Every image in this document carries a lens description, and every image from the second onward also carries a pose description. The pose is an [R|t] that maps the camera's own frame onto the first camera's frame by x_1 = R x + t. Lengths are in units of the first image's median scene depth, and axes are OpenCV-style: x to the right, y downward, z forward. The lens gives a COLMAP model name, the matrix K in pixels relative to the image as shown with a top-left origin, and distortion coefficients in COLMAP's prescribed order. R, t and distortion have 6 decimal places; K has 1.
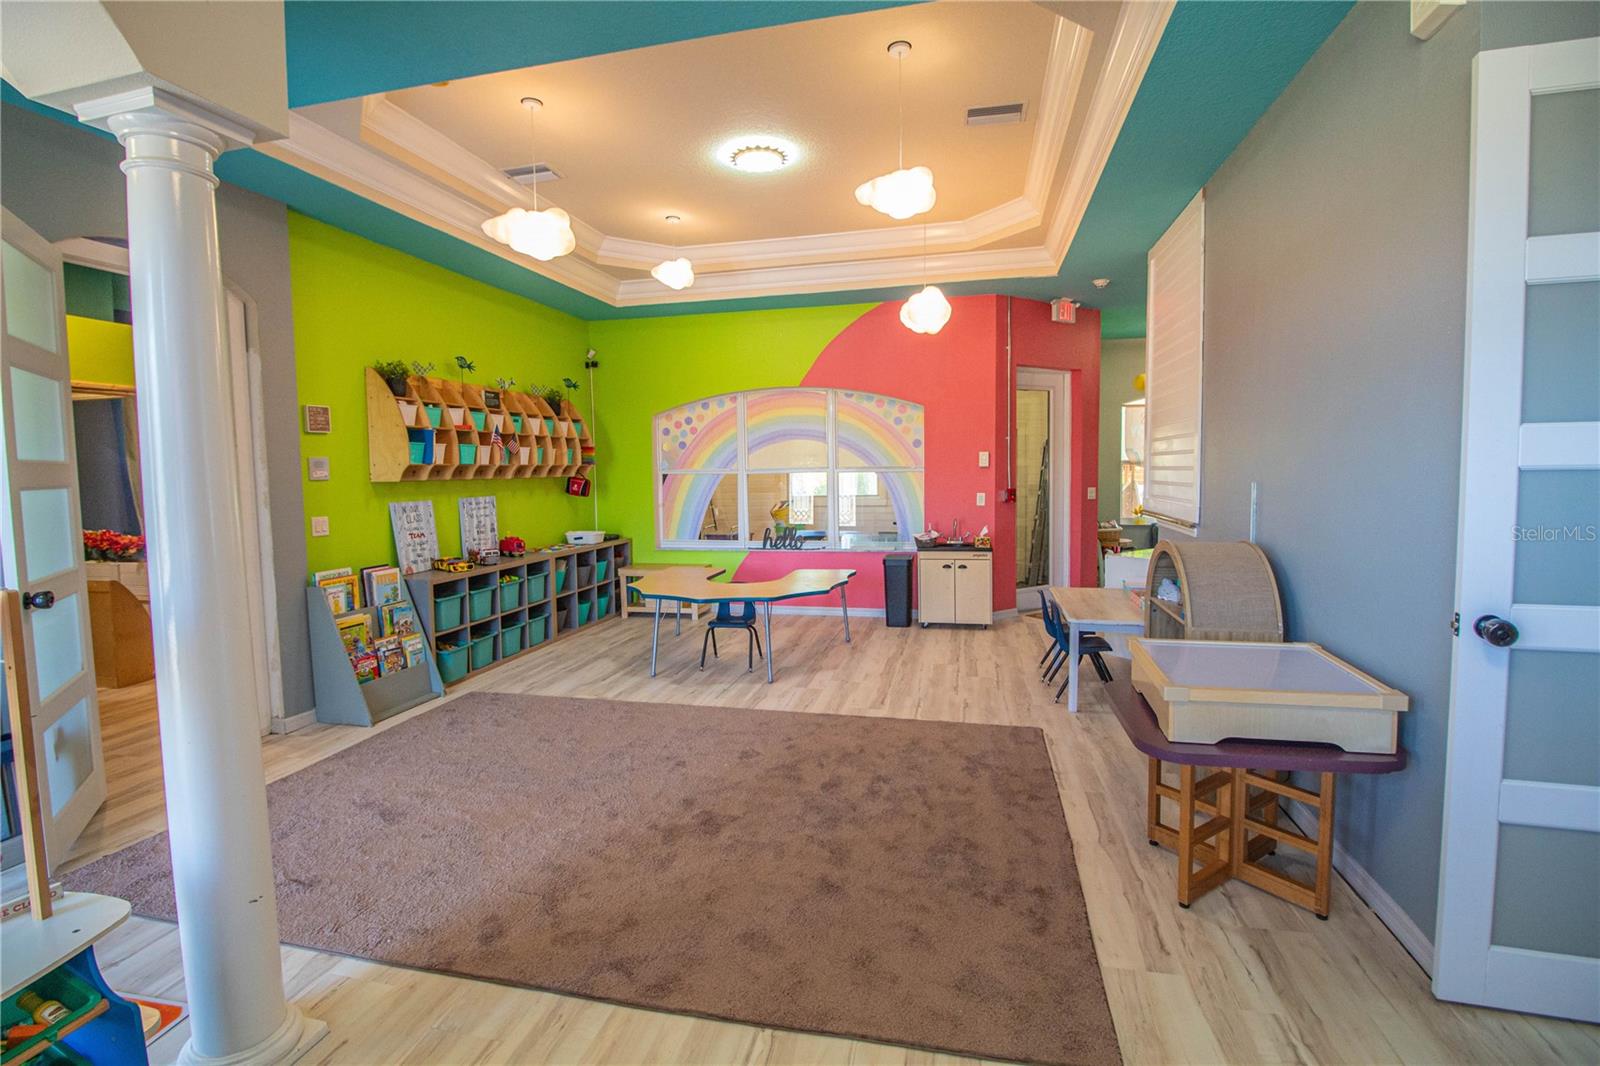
lens RADIAL K [[737.2, 0, 793.2], [0, 737.2, 531.6], [0, 0, 1]] dist [-0.000340, -0.012263]
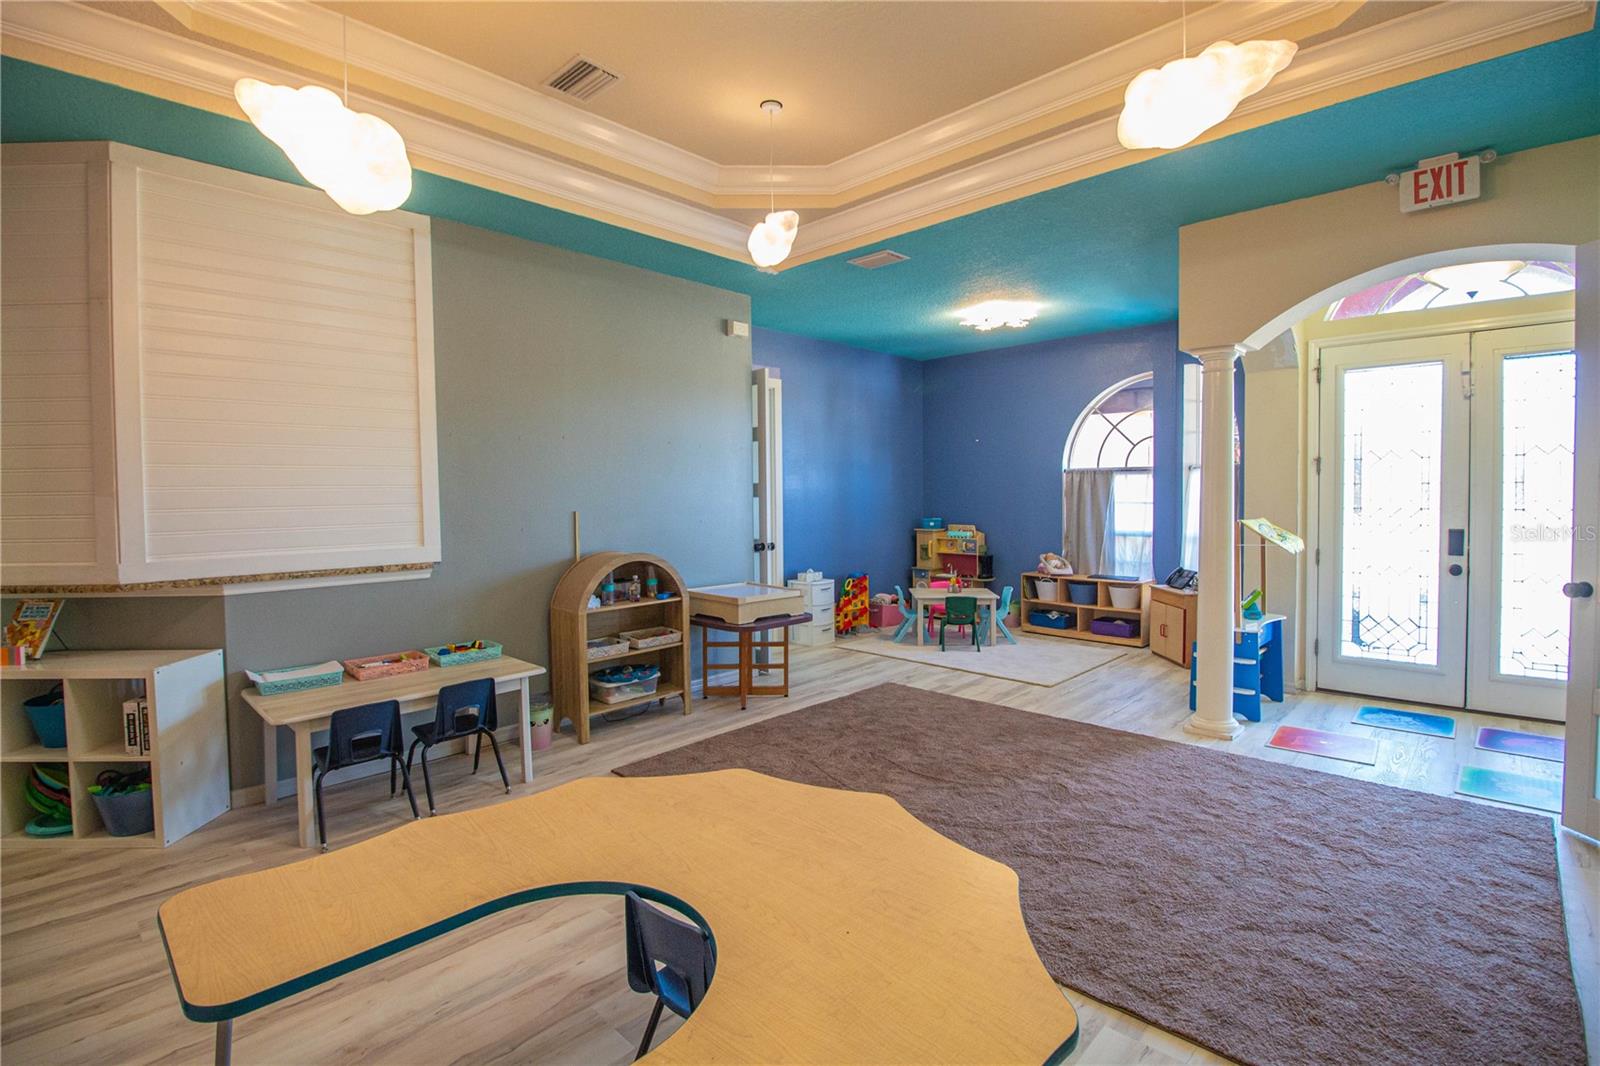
lens RADIAL K [[737.2, 0, 799.8], [0, 737.2, 518.1], [0, 0, 1]] dist [-0.000340, -0.012263]
pose [[-0.864826, 0.011829, 0.501932, -0.344377], [0.070573, 0.992661, 0.098204, -0.130270], [-0.497087, 0.120353, -0.859314, 1.574732]]
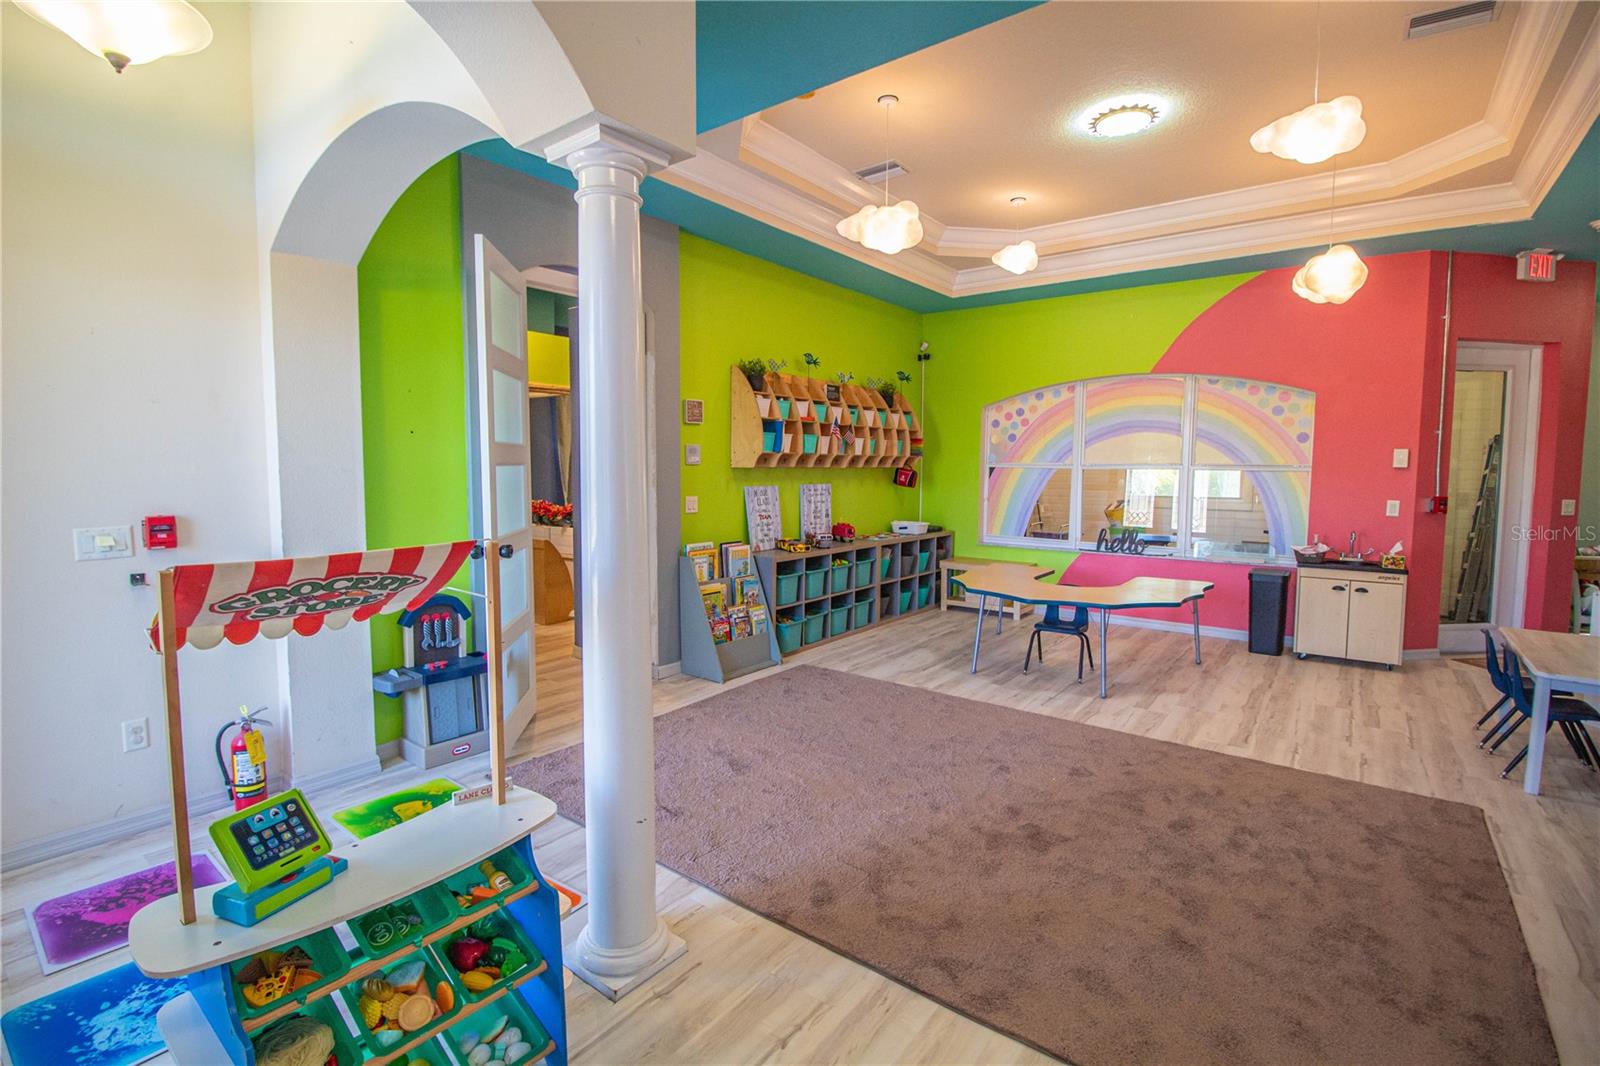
lens RADIAL K [[737.2, 0, 791.8], [0, 737.2, 537.4], [0, 0, 1]] dist [-0.000340, -0.012263]
pose [[0.909693, 0.062073, -0.410617, -0.022929], [-0.055284, 0.998067, 0.028400, 0.002844], [0.411586, -0.003134, 0.911366, 0.011835]]
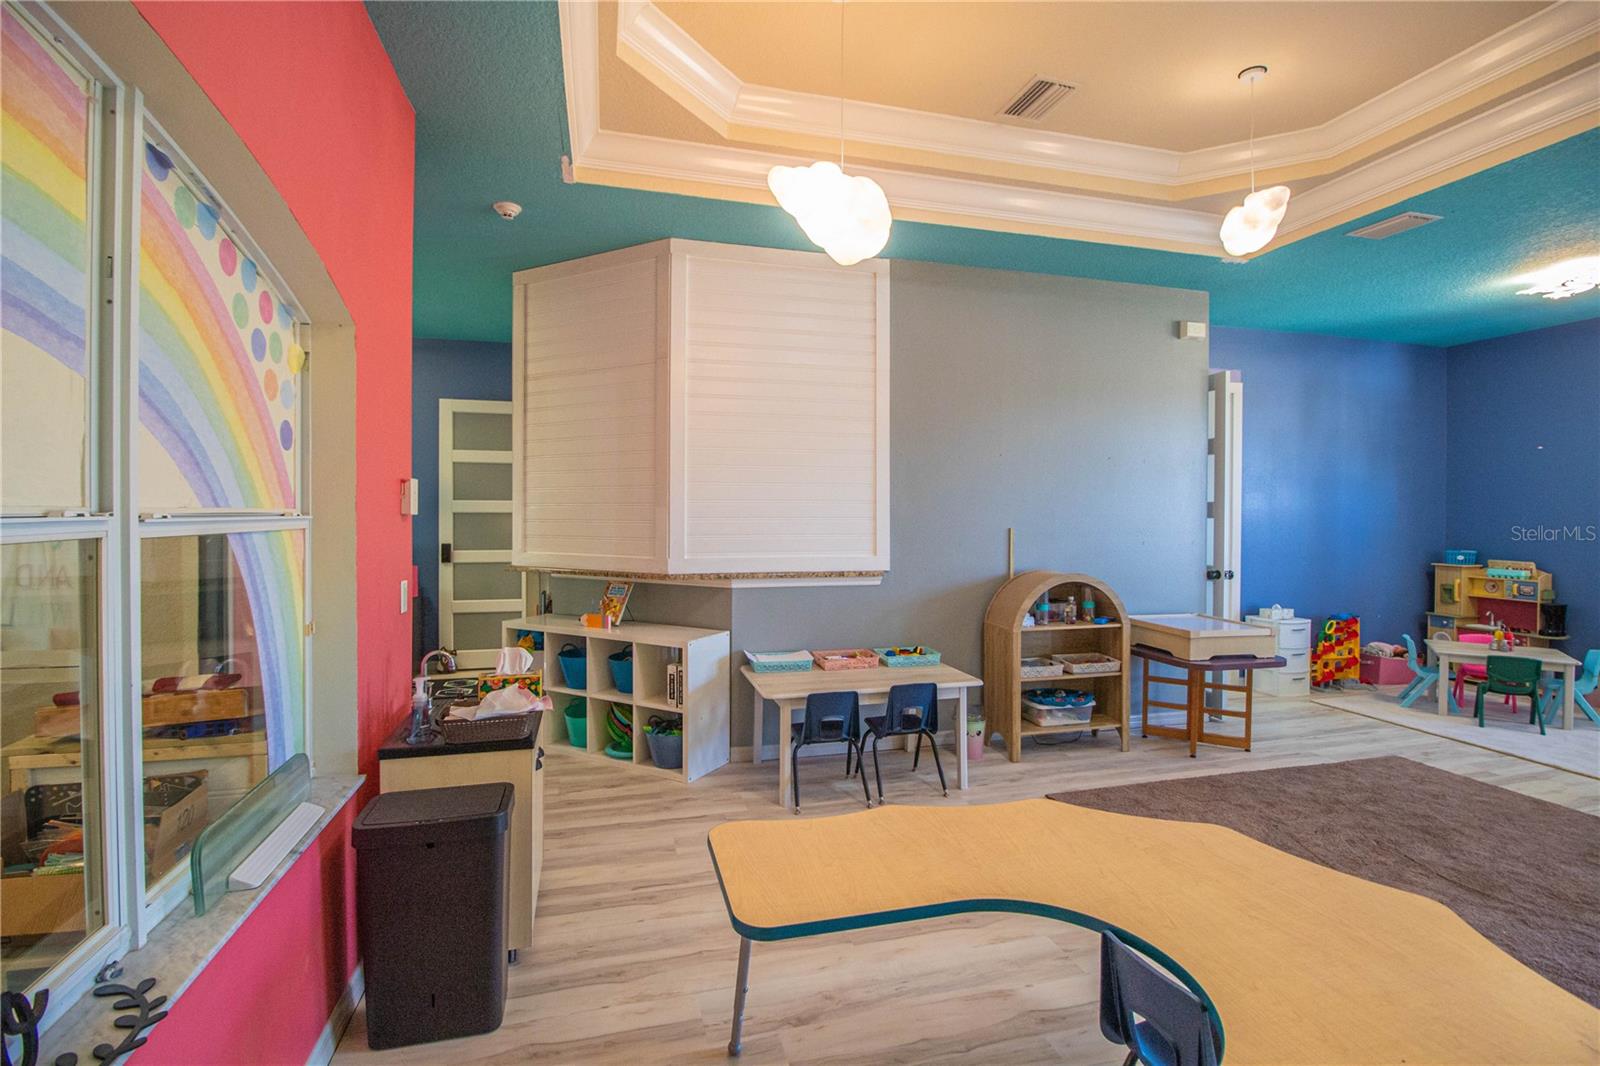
lens RADIAL K [[737.2, 0, 797.9], [0, 737.2, 518.6], [0, 0, 1]] dist [-0.000340, -0.012263]
pose [[-0.480802, 0.008853, 0.876784, -0.319148], [0.078615, 0.996357, 0.033050, -0.132024], [-0.873298, 0.084819, -0.479747, 1.602474]]
